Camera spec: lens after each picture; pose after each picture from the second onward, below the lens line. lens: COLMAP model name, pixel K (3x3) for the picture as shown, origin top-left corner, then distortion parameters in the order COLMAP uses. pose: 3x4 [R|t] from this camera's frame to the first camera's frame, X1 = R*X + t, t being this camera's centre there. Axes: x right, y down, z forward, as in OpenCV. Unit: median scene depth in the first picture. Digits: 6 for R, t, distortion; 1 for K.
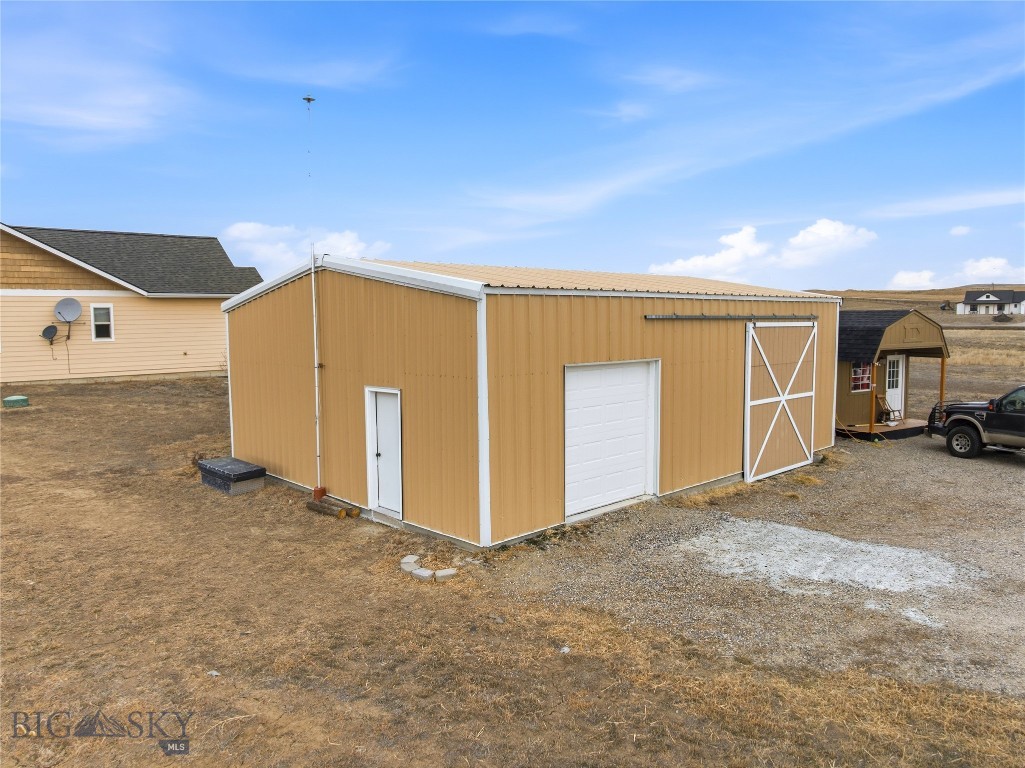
lens RADIAL K [[722.7, 0, 518.1], [0, 722.7, 379.7], [0, 0, 1]] dist [-0.035189, -0.003264]
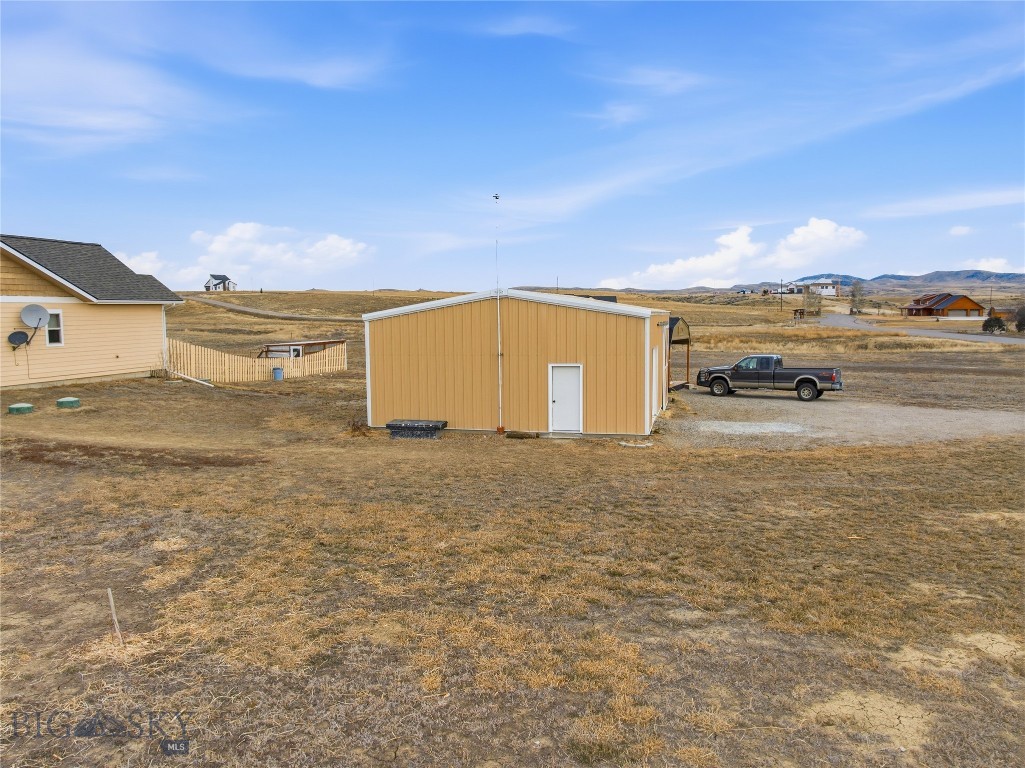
lens RADIAL K [[722.7, 0, 518.1], [0, 722.7, 379.7], [0, 0, 1]] dist [-0.035189, -0.003264]
pose [[0.843429, -0.045910, 0.535276, -0.809422], [0.044332, 0.998892, 0.015821, 0.010806], [-0.535409, 0.010386, 0.844529, -0.316186]]
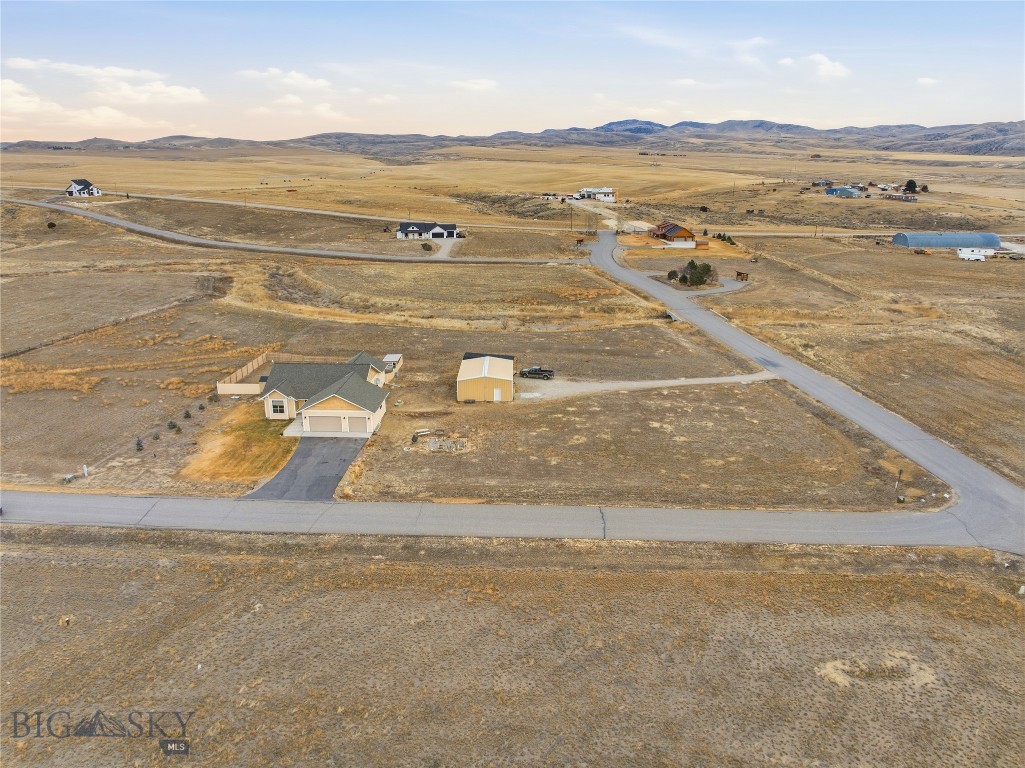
lens RADIAL K [[722.7, 0, 518.1], [0, 722.7, 379.7], [0, 0, 1]] dist [-0.035189, -0.003264]
pose [[0.680937, -0.209958, 0.701599, -4.447140], [0.055190, 0.970010, 0.236717, -1.566733], [-0.730259, -0.122468, 0.672104, -3.781066]]
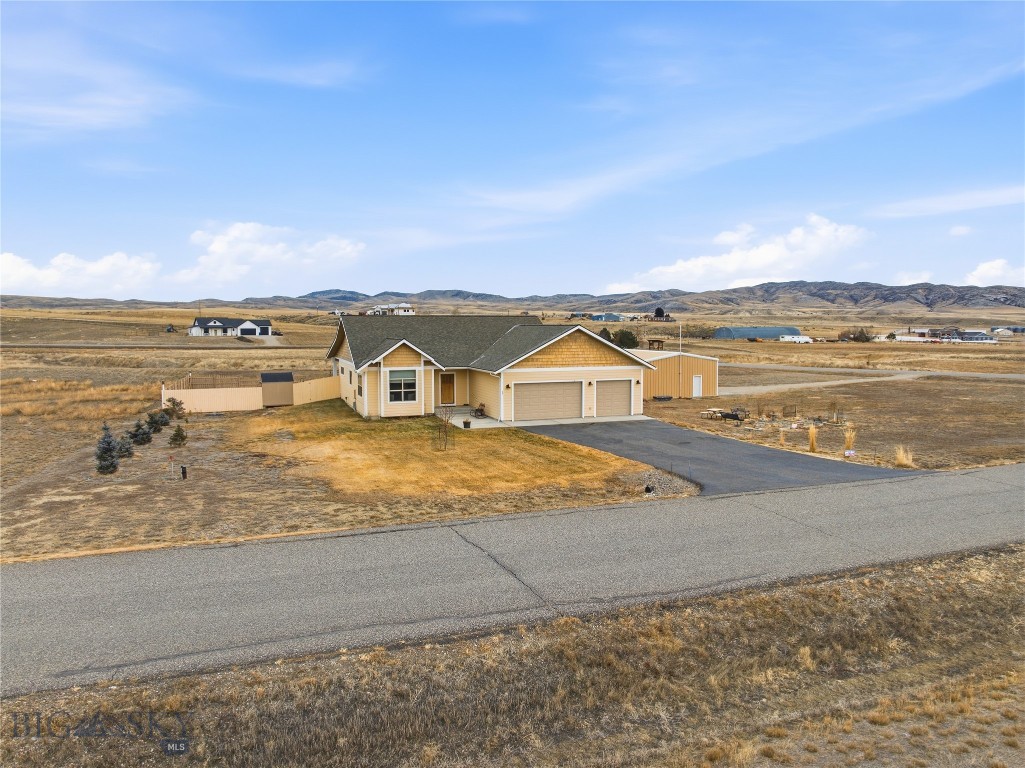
lens RADIAL K [[722.7, 0, 518.1], [0, 722.7, 379.7], [0, 0, 1]] dist [-0.035189, -0.003264]
pose [[0.341434, -0.063888, 0.937732, -3.971202], [0.078507, 0.996139, 0.039282, -0.193396], [-0.936621, 0.060206, 0.345132, 0.204258]]
